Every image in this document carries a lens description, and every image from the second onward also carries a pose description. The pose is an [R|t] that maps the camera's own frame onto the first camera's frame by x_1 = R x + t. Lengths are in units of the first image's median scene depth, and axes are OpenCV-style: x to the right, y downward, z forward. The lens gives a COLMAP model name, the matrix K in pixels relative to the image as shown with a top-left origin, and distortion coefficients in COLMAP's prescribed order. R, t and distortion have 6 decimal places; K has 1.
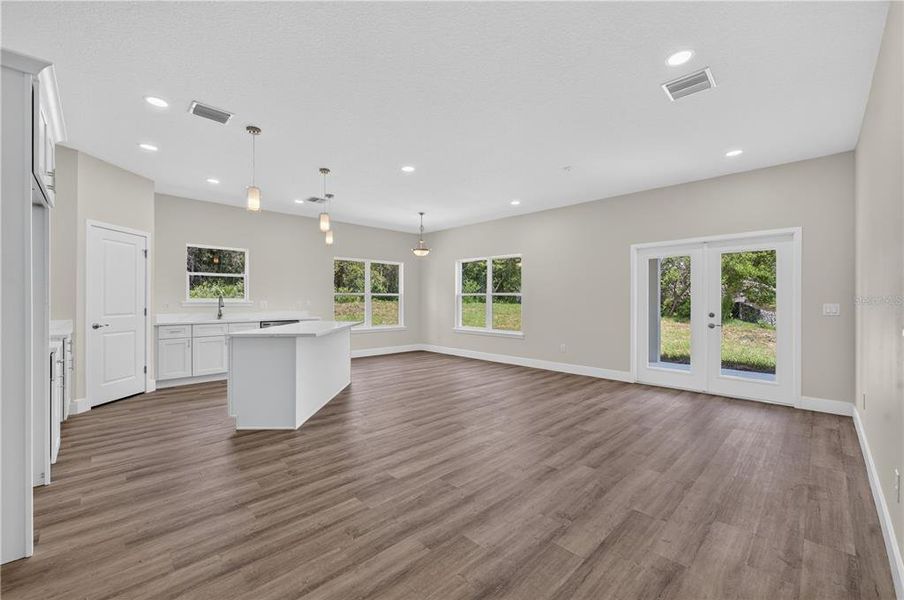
lens RADIAL K [[361.7, 0, 453.6], [0, 361.7, 300.5], [0, 0, 1]] dist [-0.000620, 0.000446]
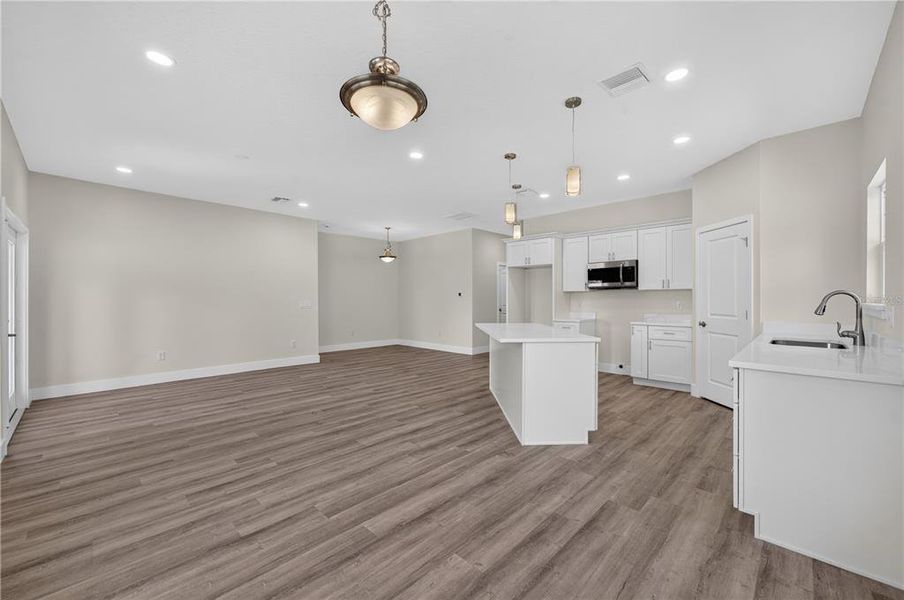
lens RADIAL K [[361.7, 0, 453.6], [0, 361.7, 300.5], [0, 0, 1]] dist [-0.000620, 0.000446]
pose [[-0.999705, 0.000277, -0.024287, -0.214468], [0.000190, 0.999993, 0.003604, -0.005257], [0.024288, 0.003598, -0.999699, 2.067105]]
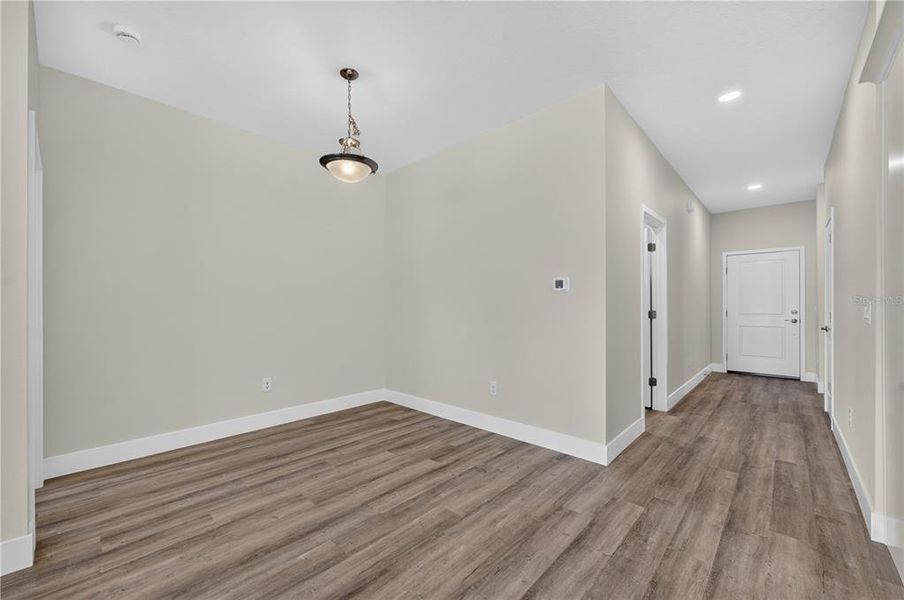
lens RADIAL K [[361.7, 0, 453.6], [0, 361.7, 300.5], [0, 0, 1]] dist [-0.000620, 0.000446]
pose [[-0.998808, -0.003122, -0.048721, -0.053640], [-0.002481, 0.999910, -0.013203, 0.010482], [0.048758, -0.013066, -0.998725, 0.732733]]
